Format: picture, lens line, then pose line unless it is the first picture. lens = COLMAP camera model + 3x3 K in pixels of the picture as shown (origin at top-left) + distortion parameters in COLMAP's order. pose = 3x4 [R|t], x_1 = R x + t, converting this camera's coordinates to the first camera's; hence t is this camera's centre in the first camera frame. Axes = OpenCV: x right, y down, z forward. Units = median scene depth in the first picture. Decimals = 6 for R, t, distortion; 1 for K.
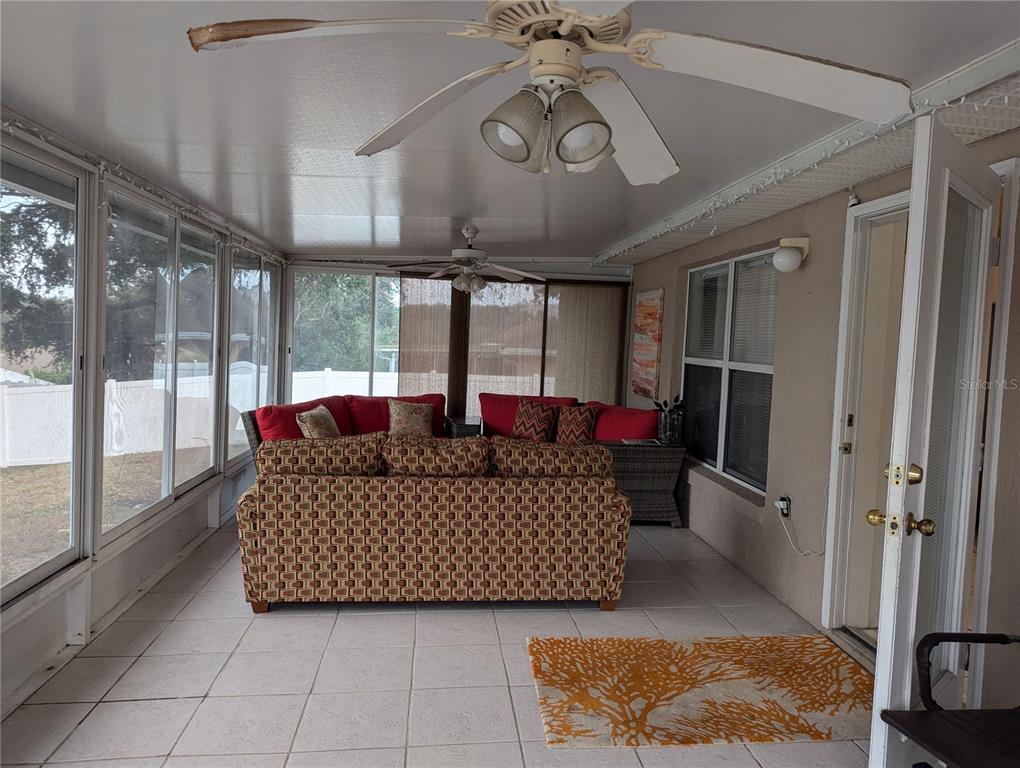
lens RADIAL K [[726.7, 0, 512.4], [0, 726.7, 380.1], [0, 0, 1]] dist [0.059528, -0.046496]
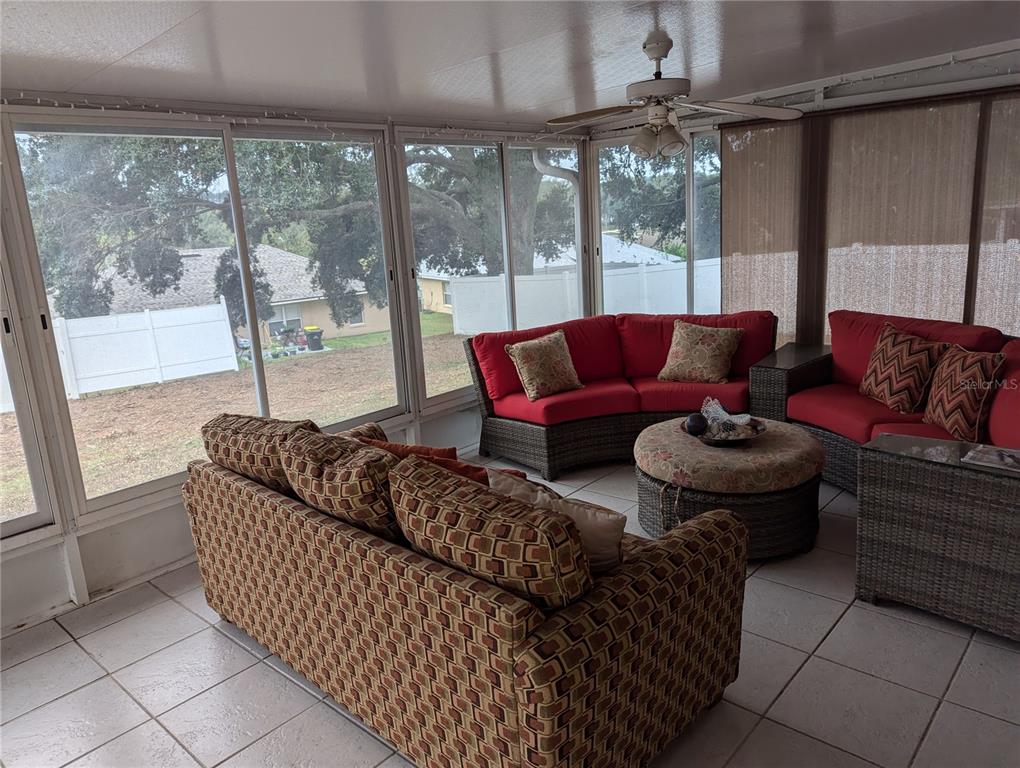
lens RADIAL K [[726.7, 0, 509.6], [0, 726.7, 382.1], [0, 0, 1]] dist [0.059528, -0.046496]
pose [[0.669593, 0.100825, -0.735853, 0.250742], [0.035562, 0.985255, 0.167357, -0.039215], [0.741877, -0.138229, 0.656134, 0.417831]]
